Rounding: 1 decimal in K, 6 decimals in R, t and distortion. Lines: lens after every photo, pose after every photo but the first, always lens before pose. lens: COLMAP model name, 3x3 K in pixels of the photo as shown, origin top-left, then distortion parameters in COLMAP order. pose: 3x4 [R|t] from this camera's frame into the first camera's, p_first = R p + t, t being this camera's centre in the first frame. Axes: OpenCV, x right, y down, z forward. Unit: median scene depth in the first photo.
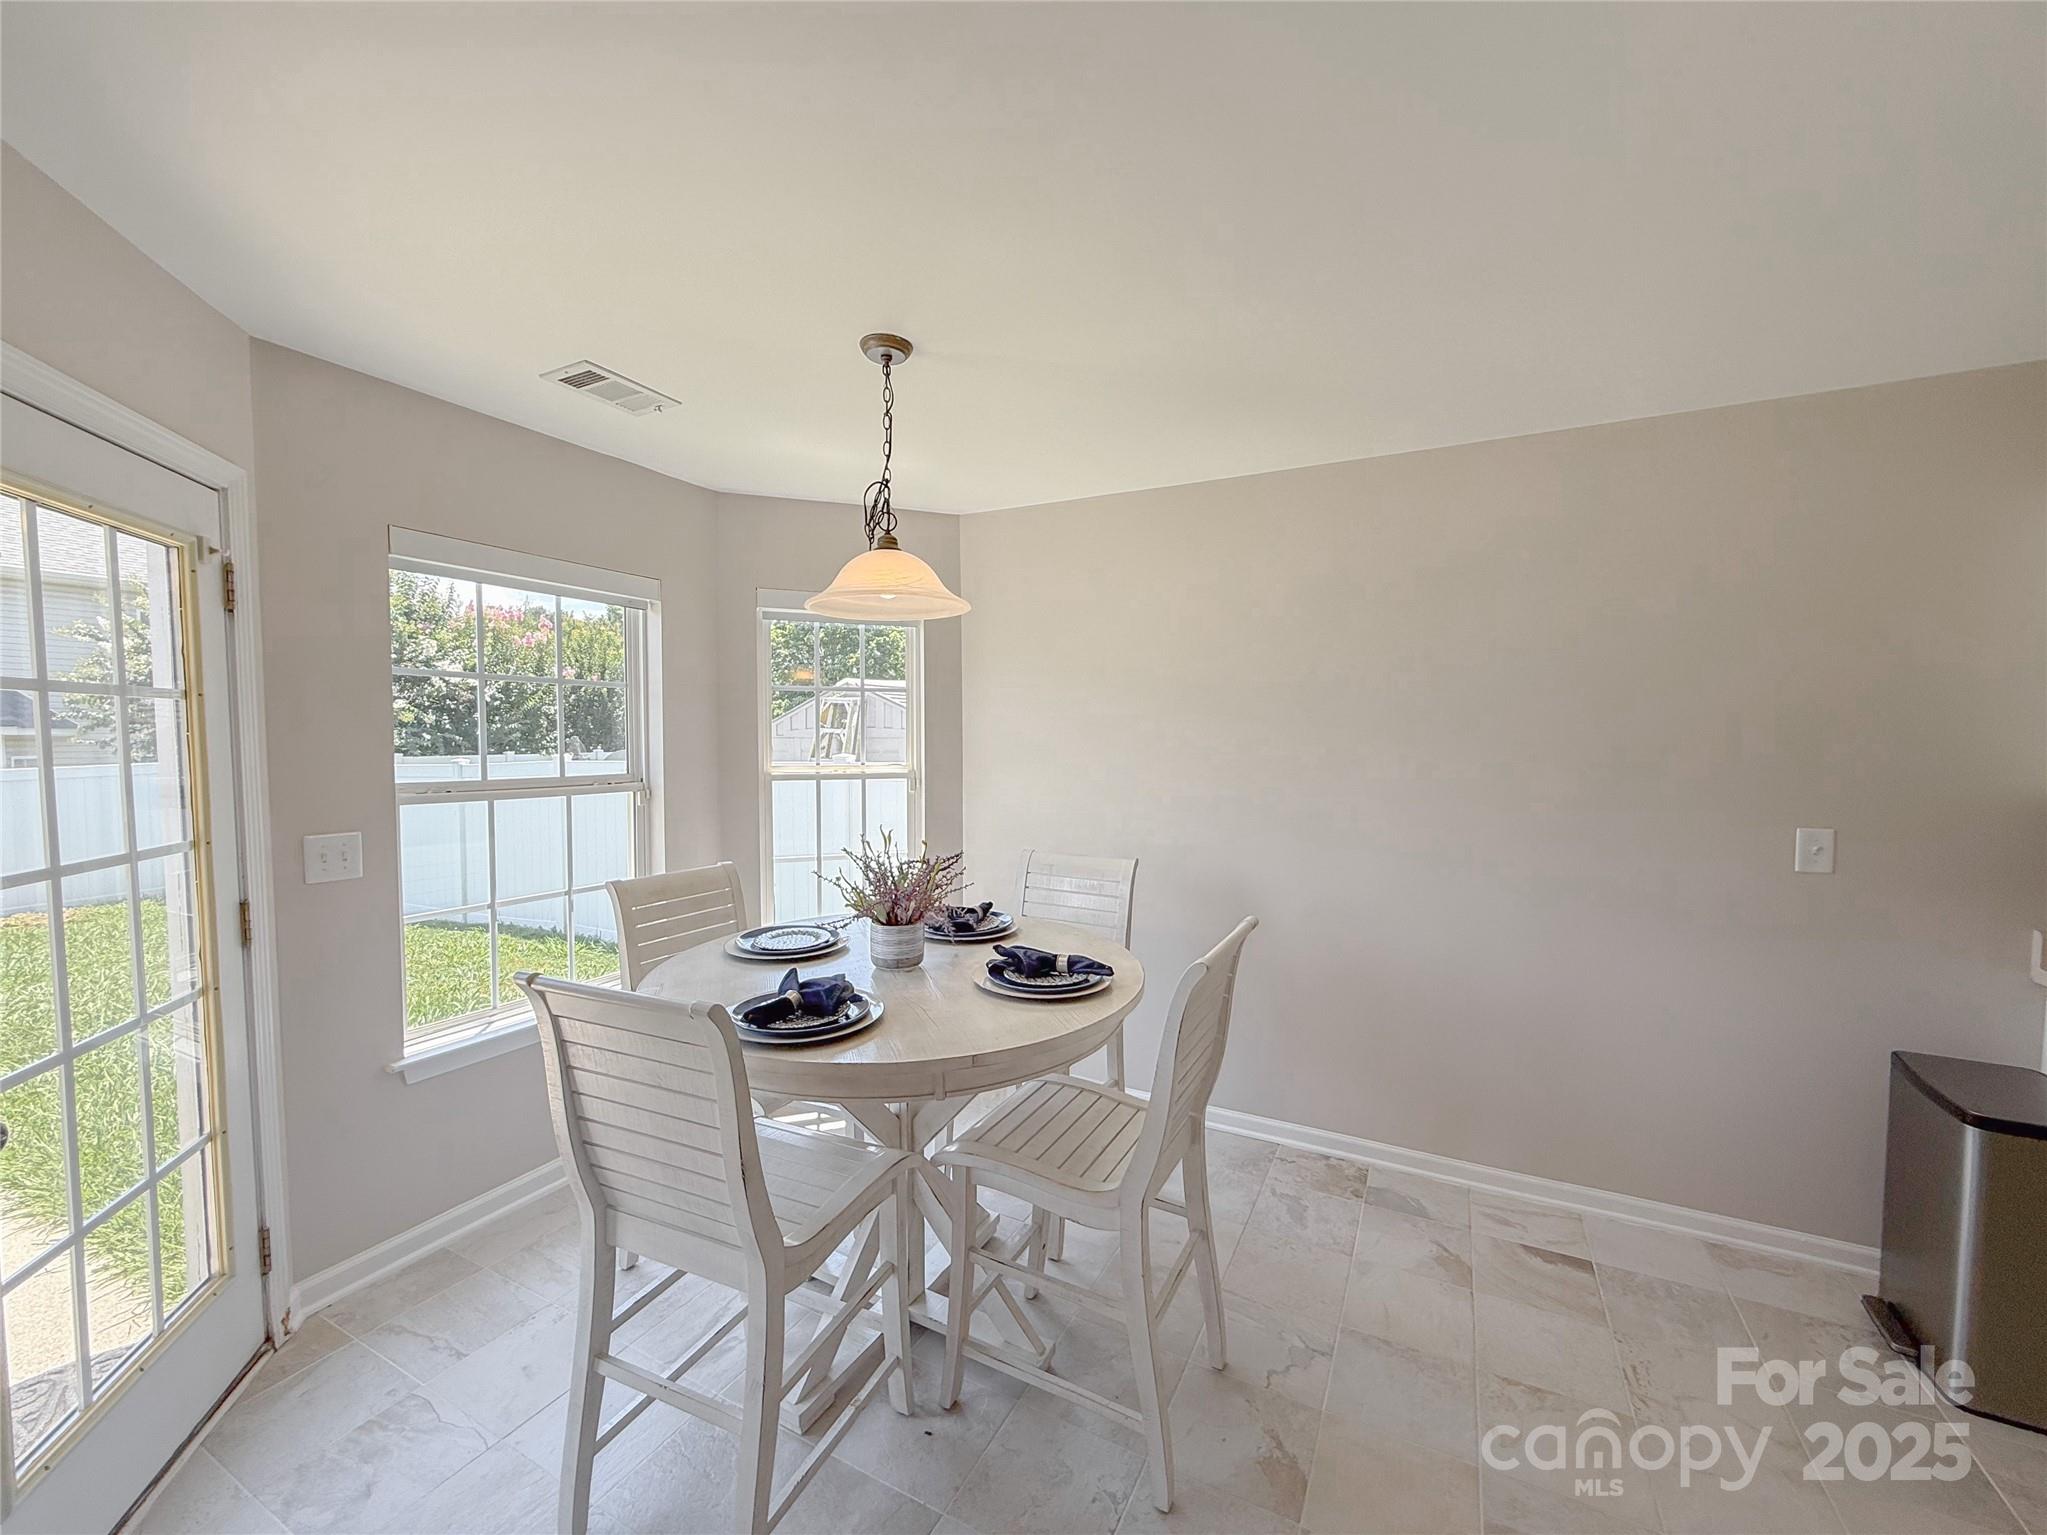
lens RADIAL K [[812.1, 0, 1019.8], [0, 812.1, 769.1], [0, 0, 1]] dist [-0.000708, -0.000096]
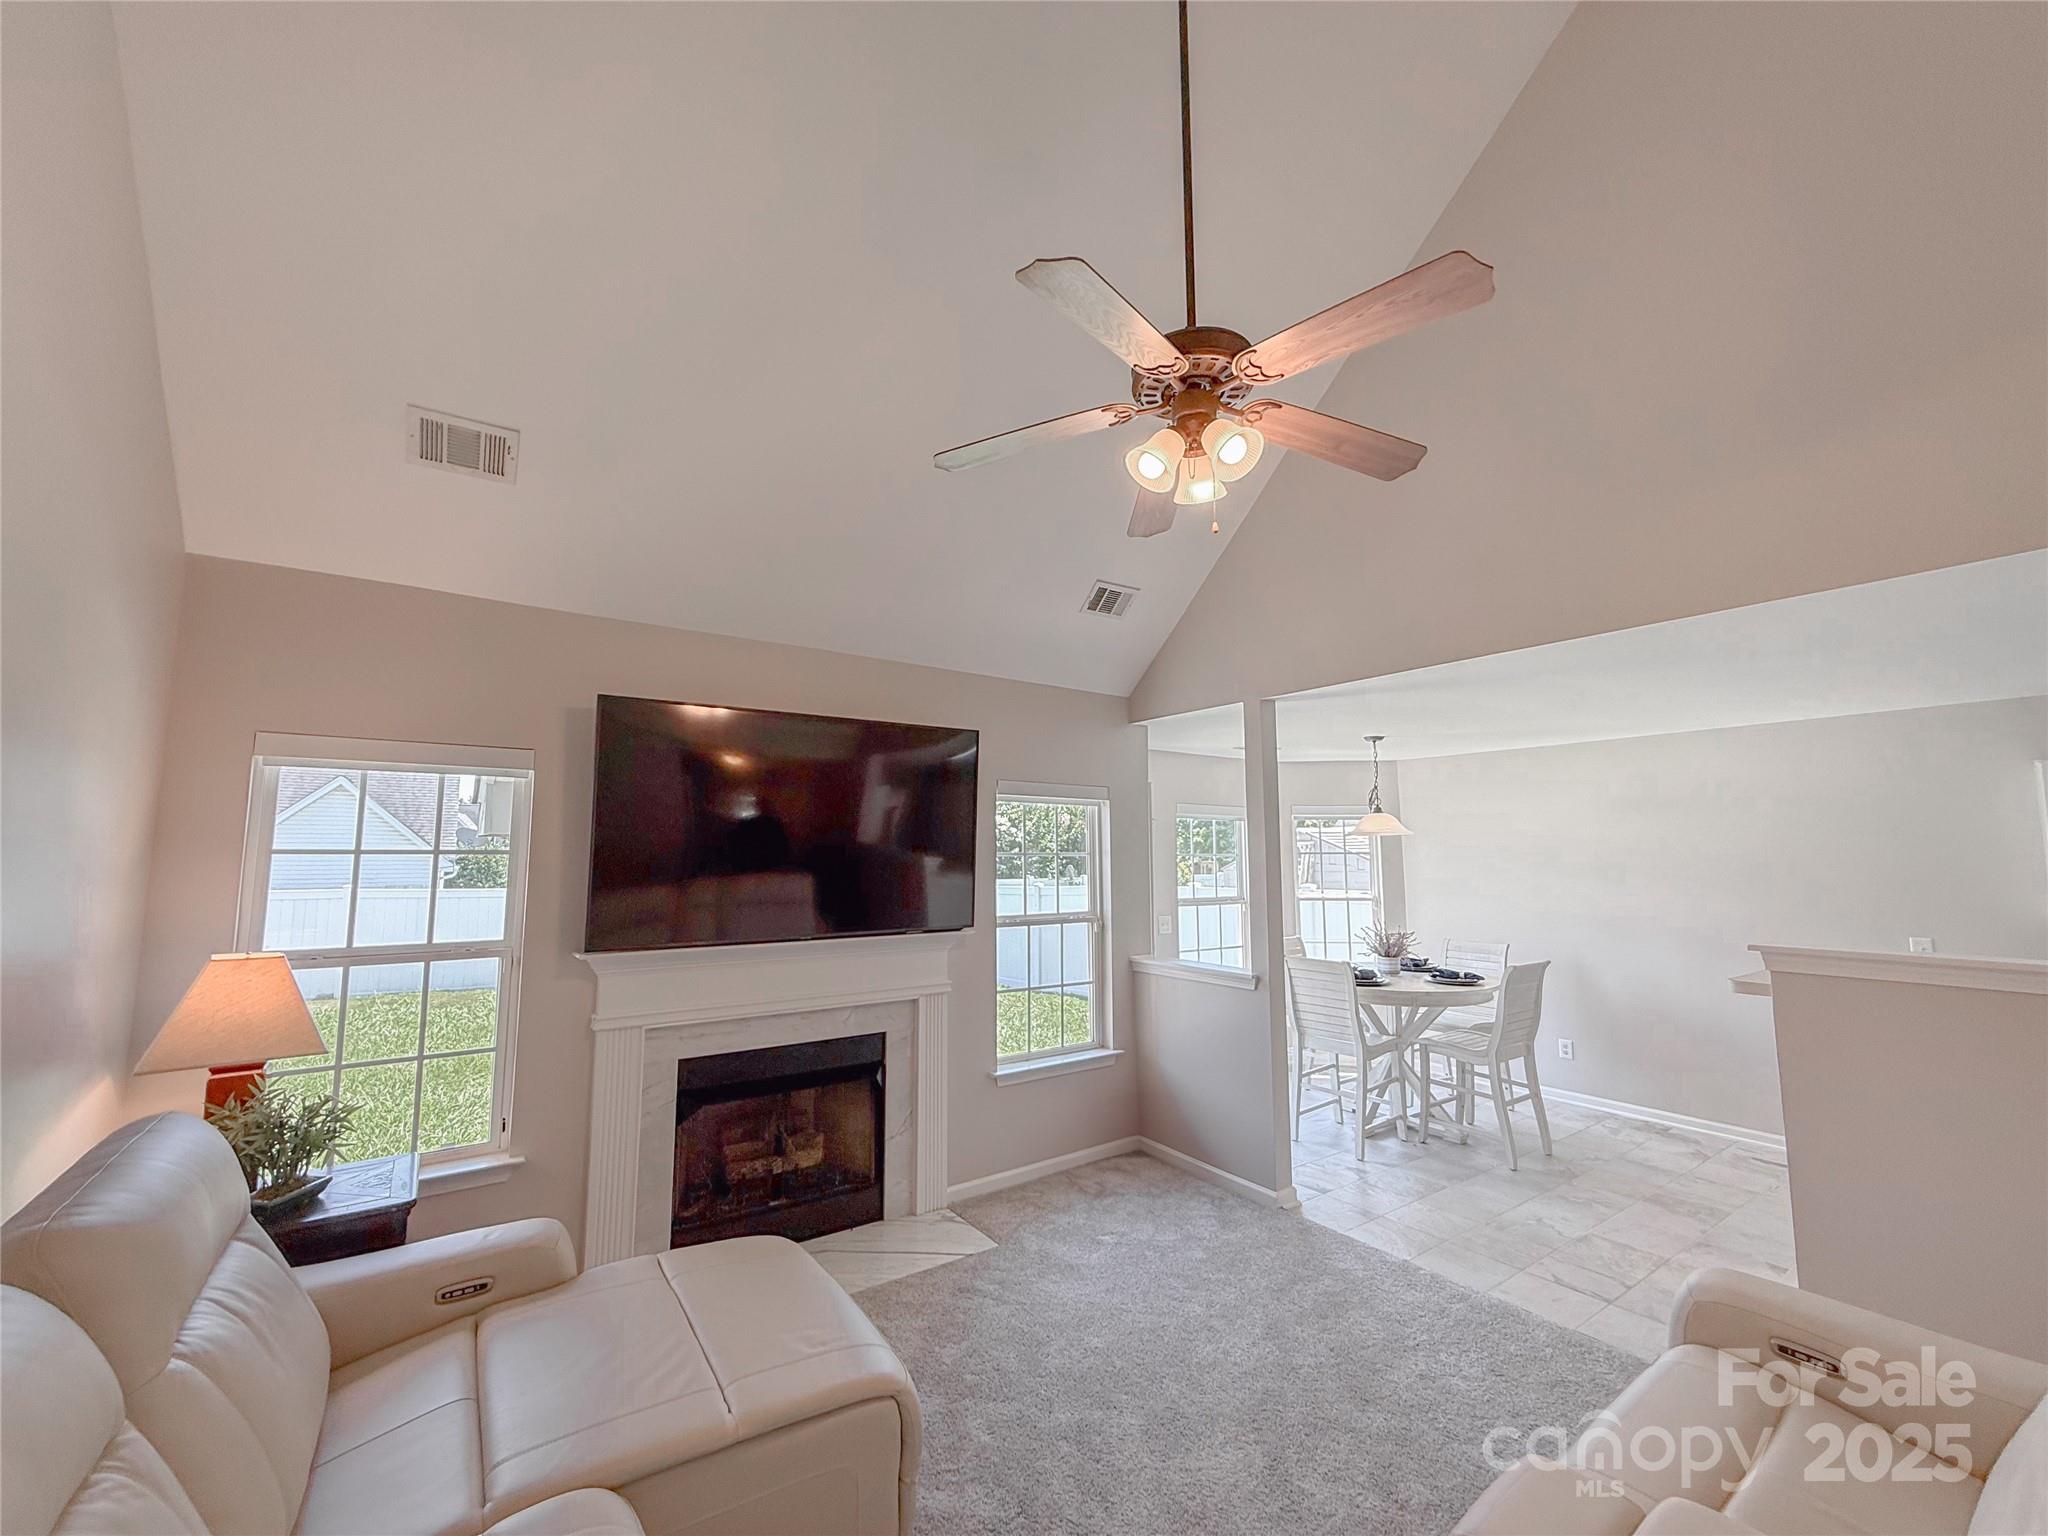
lens RADIAL K [[812.5, 0, 1020.3], [0, 812.5, 769.6], [0, 0, 1]] dist [-0.000708, -0.000096]
pose [[0.886419, -0.053718, -0.459757, 0.025509], [-0.015535, 0.989231, -0.145534, -0.005157], [0.462623, 0.136146, 0.876039, -1.651004]]
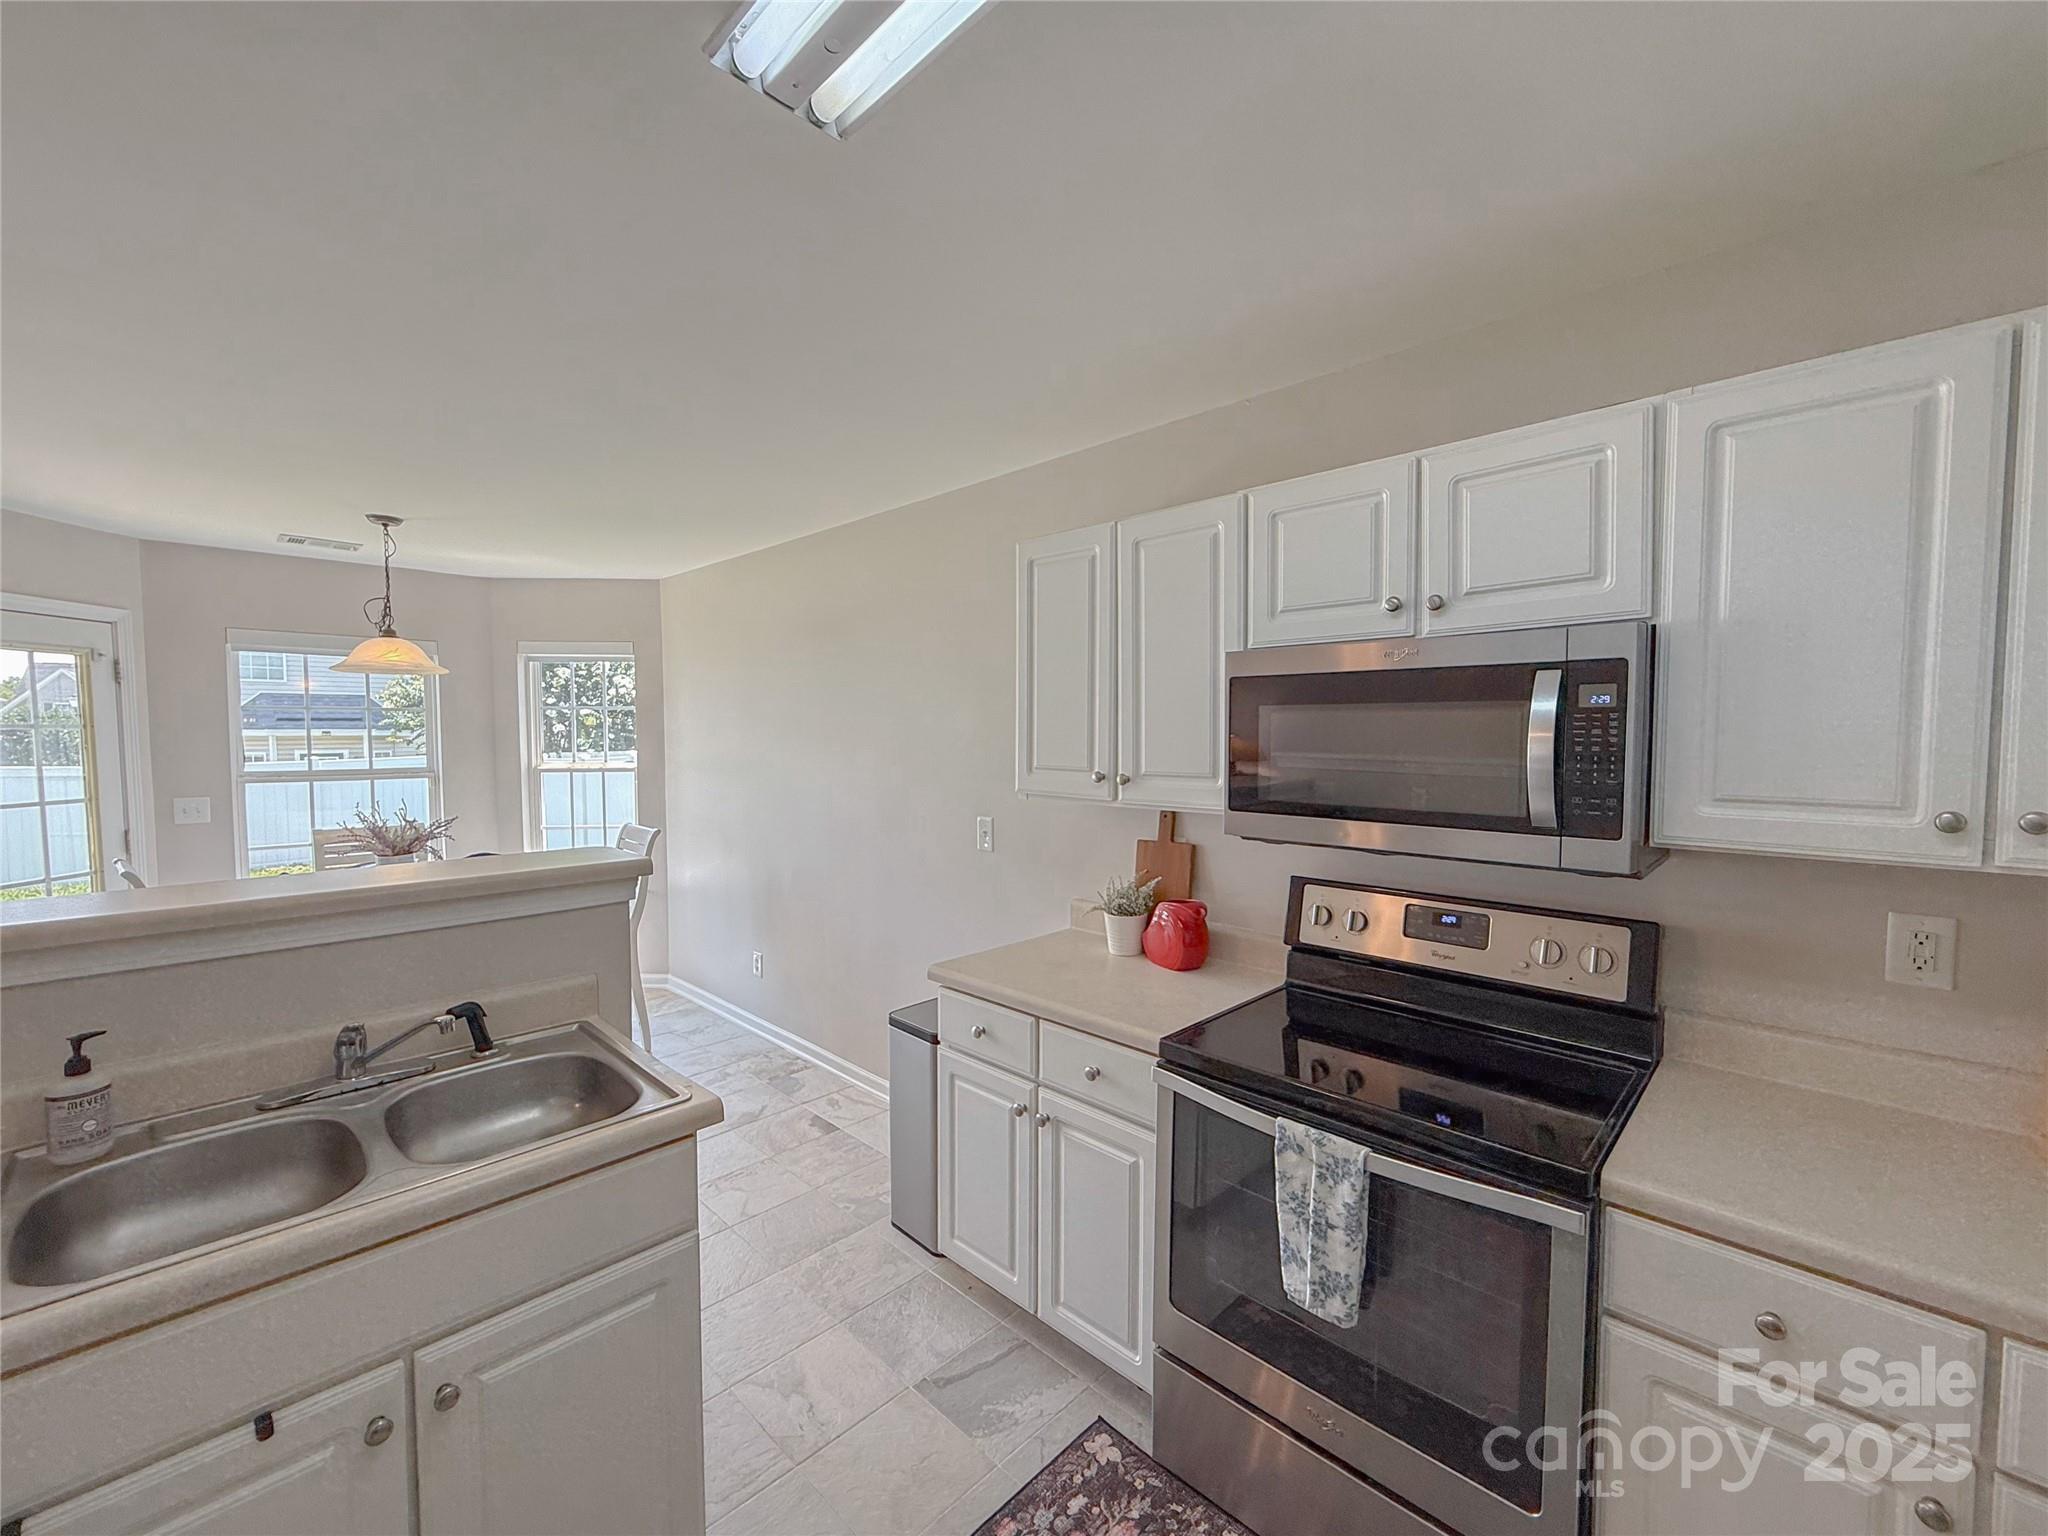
lens RADIAL K [[832.4, 0, 1024.0], [0, 832.4, 768.0], [0, 0, 1]] dist [0.000763, 0.000346]
pose [[0.958886, 0.009010, -0.283648, 1.427543], [-0.008177, 0.999958, 0.004122, -0.010477], [0.283673, -0.001633, 0.958920, -0.263855]]
